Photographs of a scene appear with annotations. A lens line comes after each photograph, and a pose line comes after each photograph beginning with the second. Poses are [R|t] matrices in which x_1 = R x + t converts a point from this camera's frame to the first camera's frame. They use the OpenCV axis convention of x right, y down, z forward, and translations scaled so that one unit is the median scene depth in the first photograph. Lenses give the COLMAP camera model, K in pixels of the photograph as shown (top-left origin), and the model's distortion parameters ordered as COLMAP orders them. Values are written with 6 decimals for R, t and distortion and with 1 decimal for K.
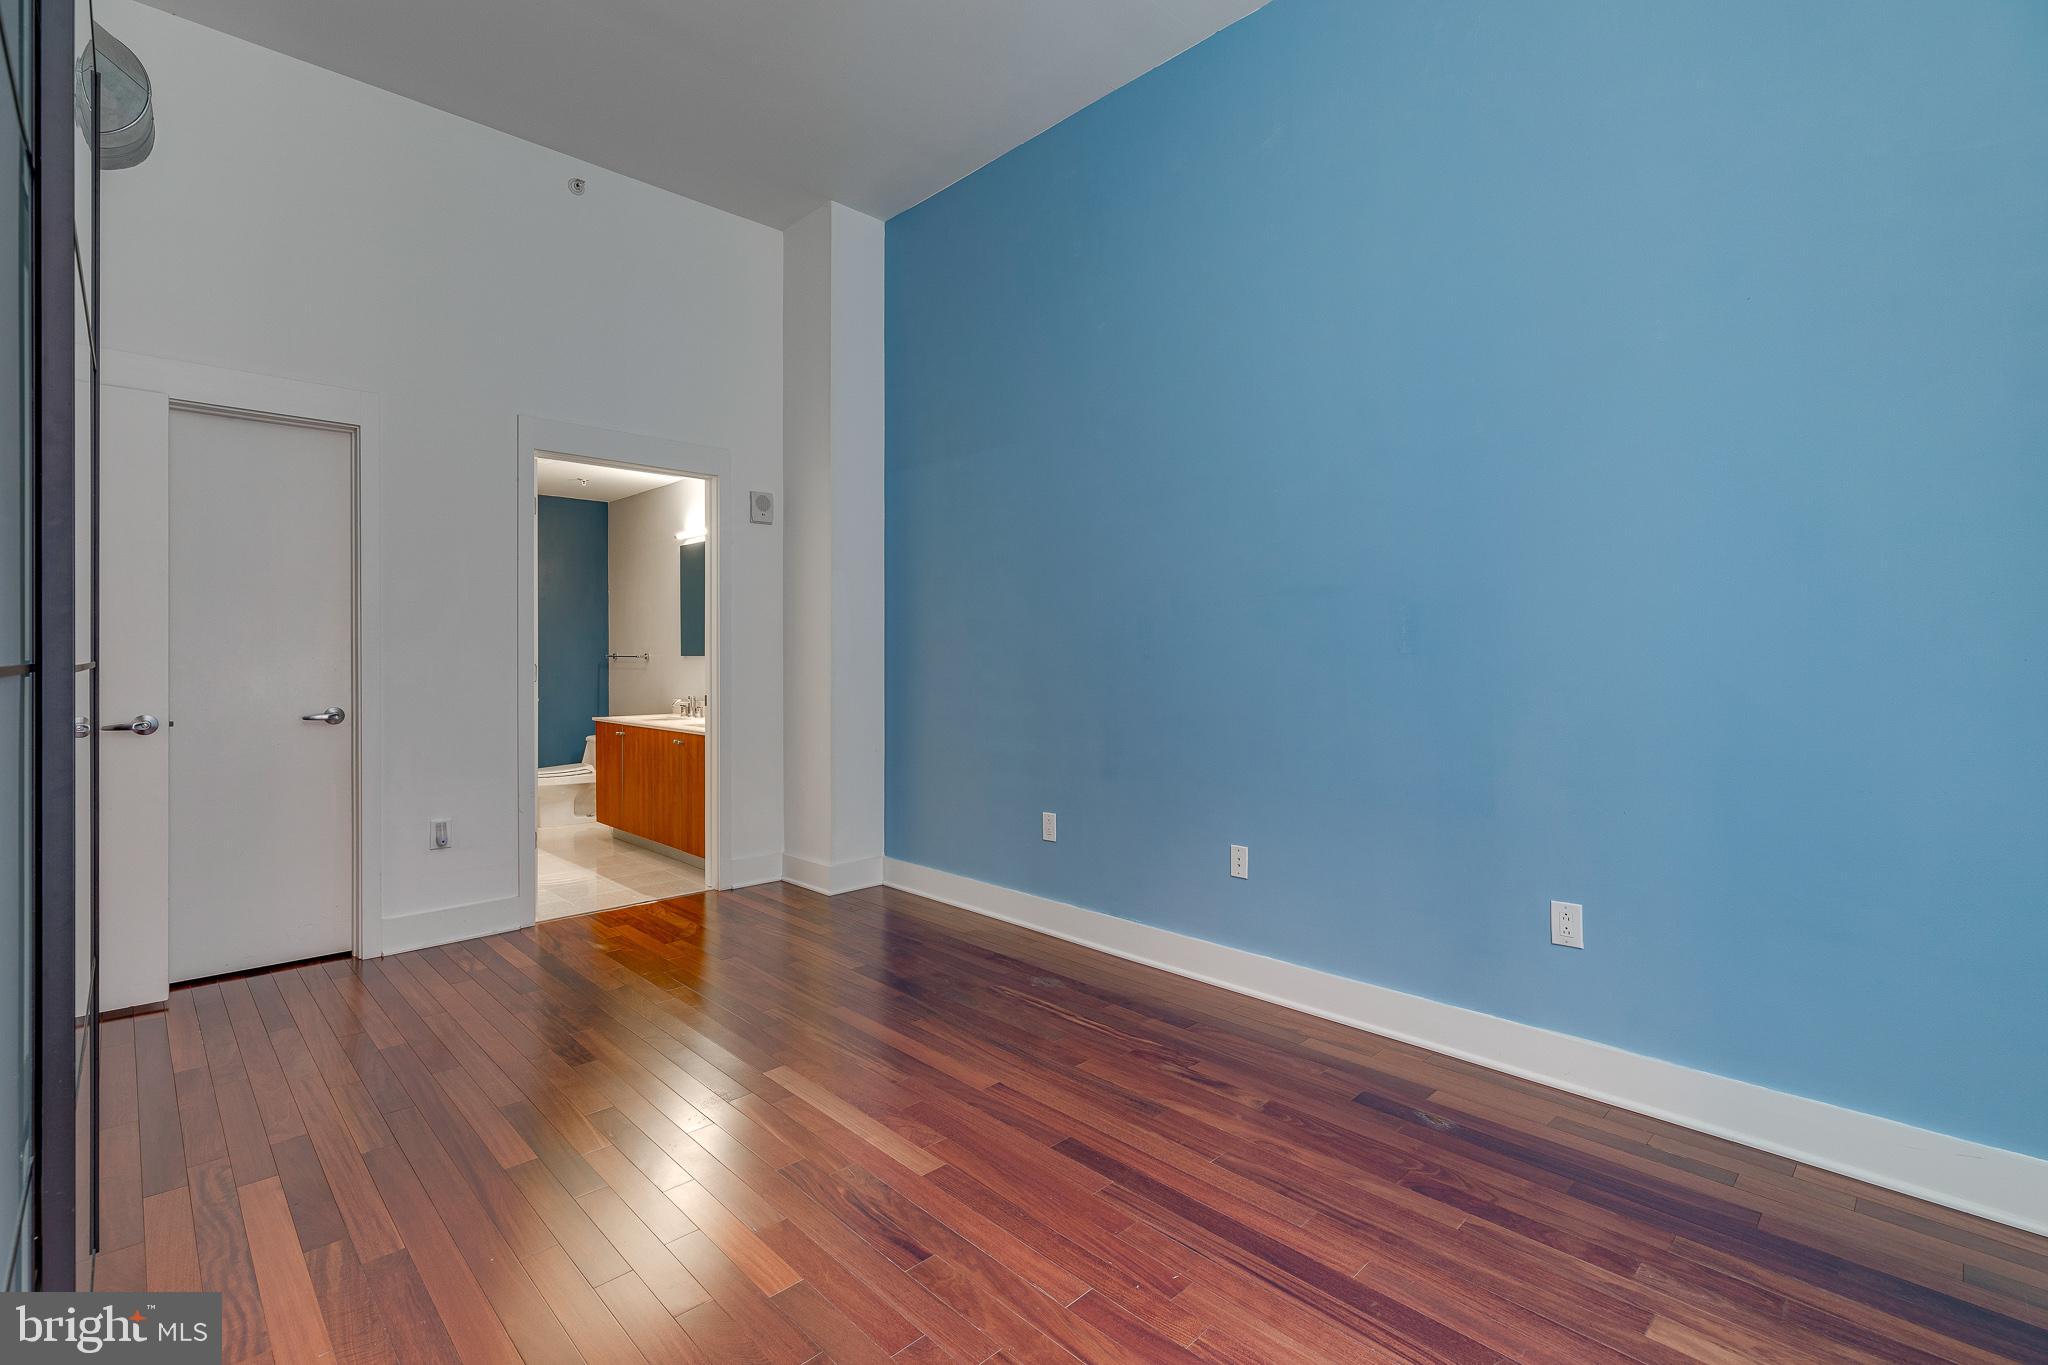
lens RADIAL K [[928.5, 0, 1032.3], [0, 928.5, 662.1], [0, 0, 1]] dist [0.004712, -0.001002]
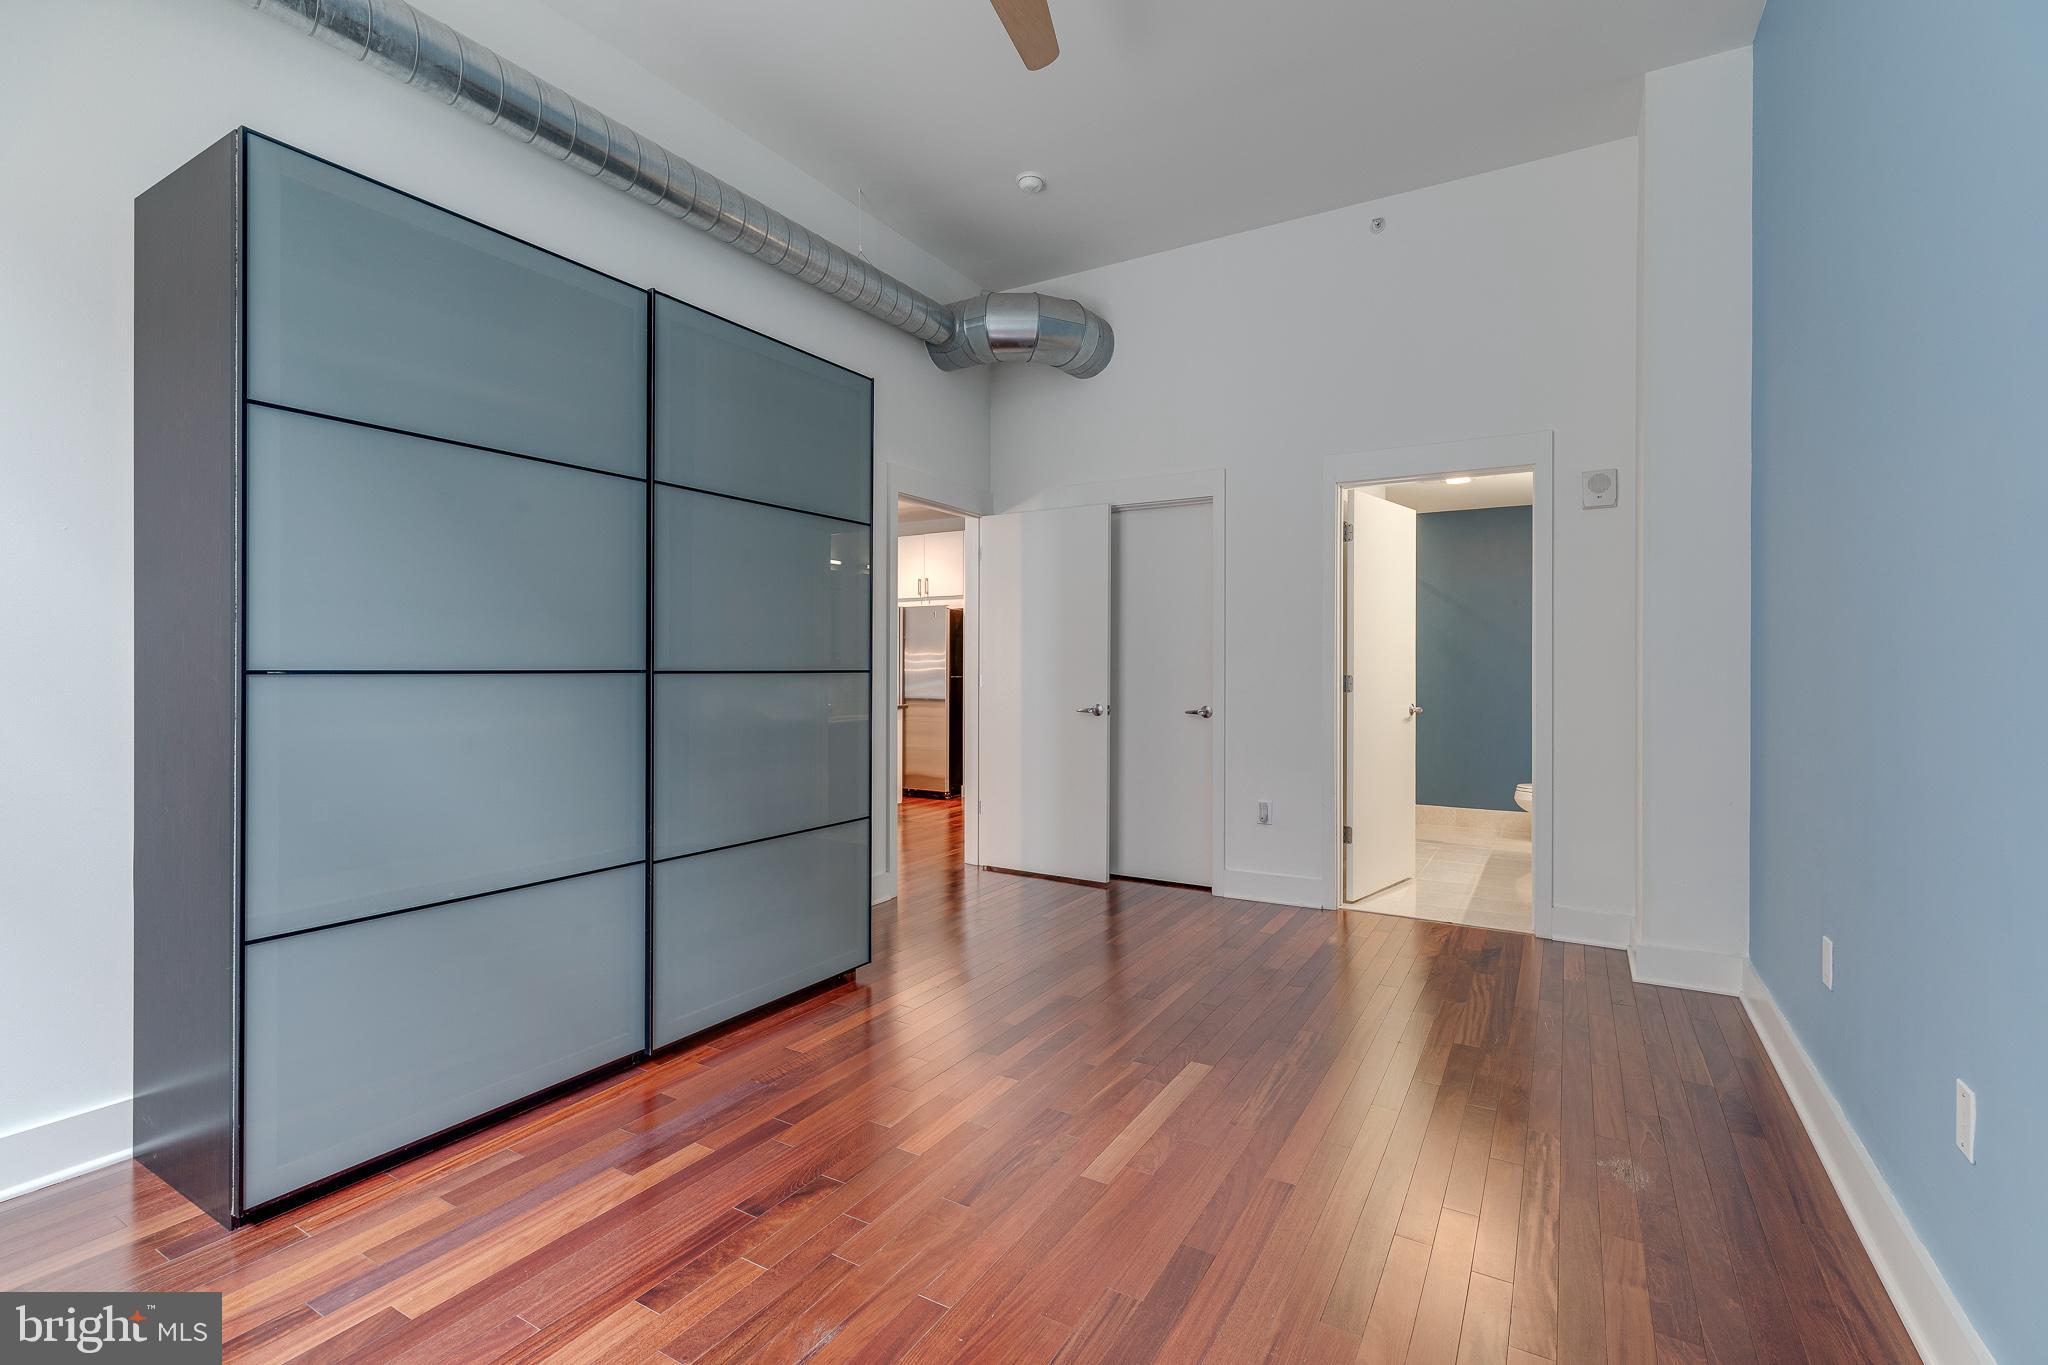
lens RADIAL K [[928.5, 0, 1023.5], [0, 928.5, 669.3], [0, 0, 1]] dist [0.004712, -0.001002]
pose [[0.256430, 0.001747, -0.966561, 0.517373], [-0.010033, 0.999949, -0.000855, -0.000700], [0.966511, 0.009917, 0.256435, 0.409740]]
